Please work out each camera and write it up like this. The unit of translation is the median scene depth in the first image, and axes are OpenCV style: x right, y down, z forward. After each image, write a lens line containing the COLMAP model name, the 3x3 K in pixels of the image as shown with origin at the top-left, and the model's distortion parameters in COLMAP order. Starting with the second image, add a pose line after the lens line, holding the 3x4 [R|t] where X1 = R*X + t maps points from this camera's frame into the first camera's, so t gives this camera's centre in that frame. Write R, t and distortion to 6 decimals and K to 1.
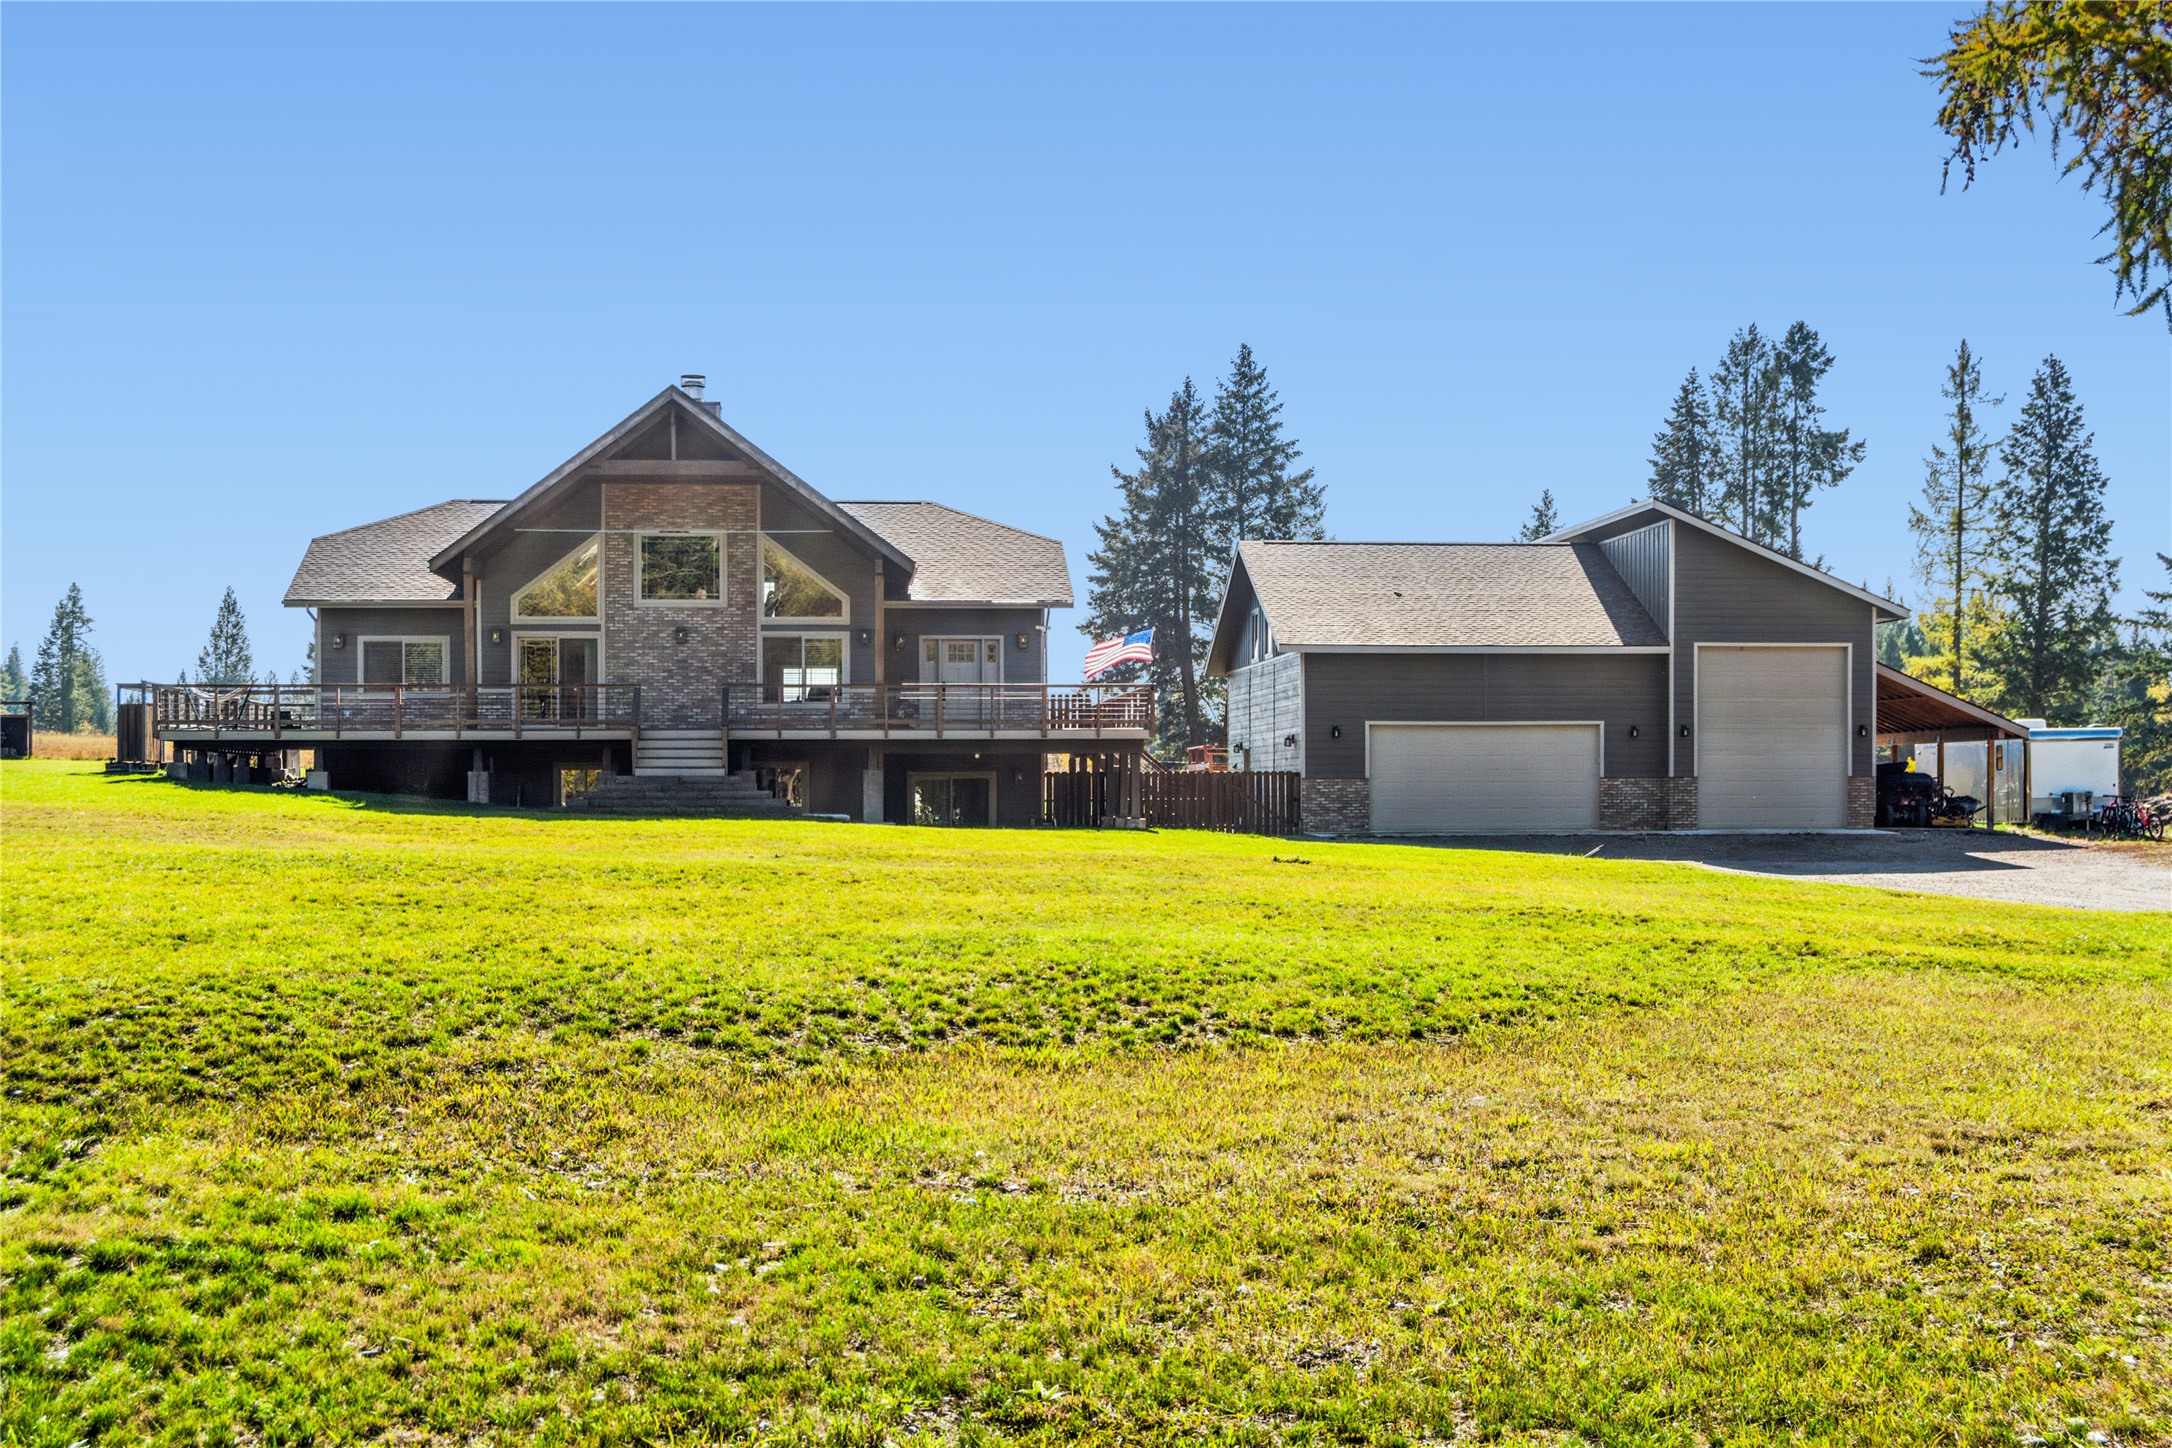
lens RADIAL K [[3096.2, 0, 1092.2], [0, 3096.2, 712.2], [0, 0, 1]] dist [-0.001511, 0.000000]
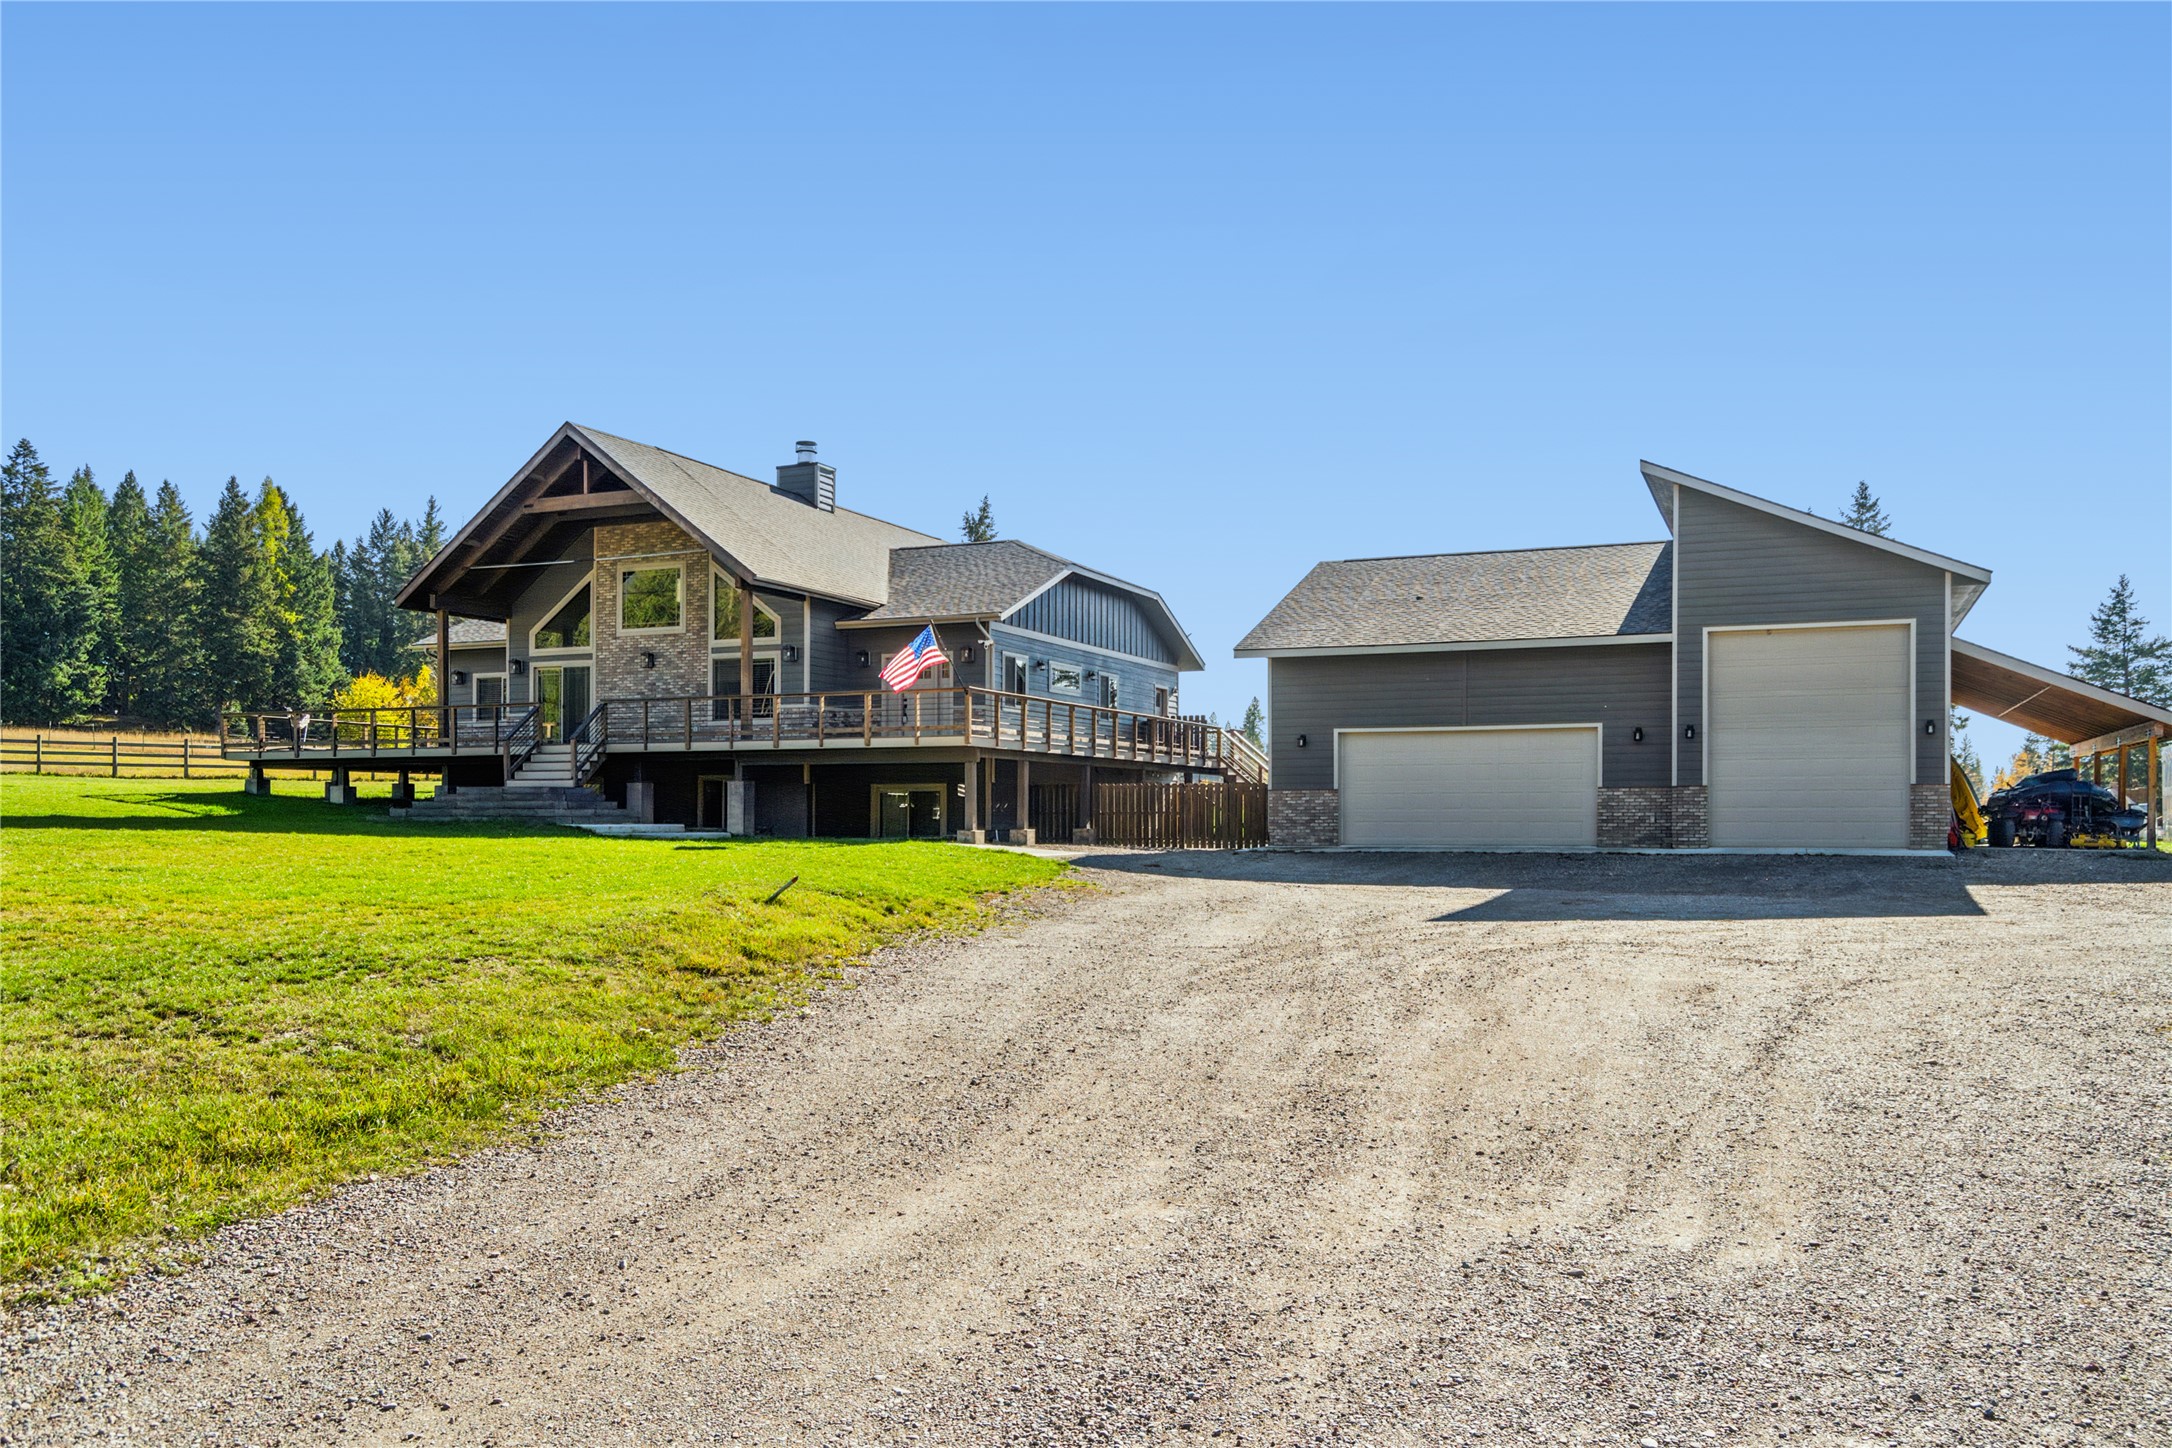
lens RADIAL K [[1682.3, 0, 1089.6], [0, 1682.3, 743.0], [0, 0, 1]] dist [-0.004998, 0.013032]
pose [[0.880993, -0.018723, -0.472758, 0.263792], [0.010917, 0.999755, -0.019251, 0.016178], [0.473003, 0.011799, 0.880982, 0.514455]]
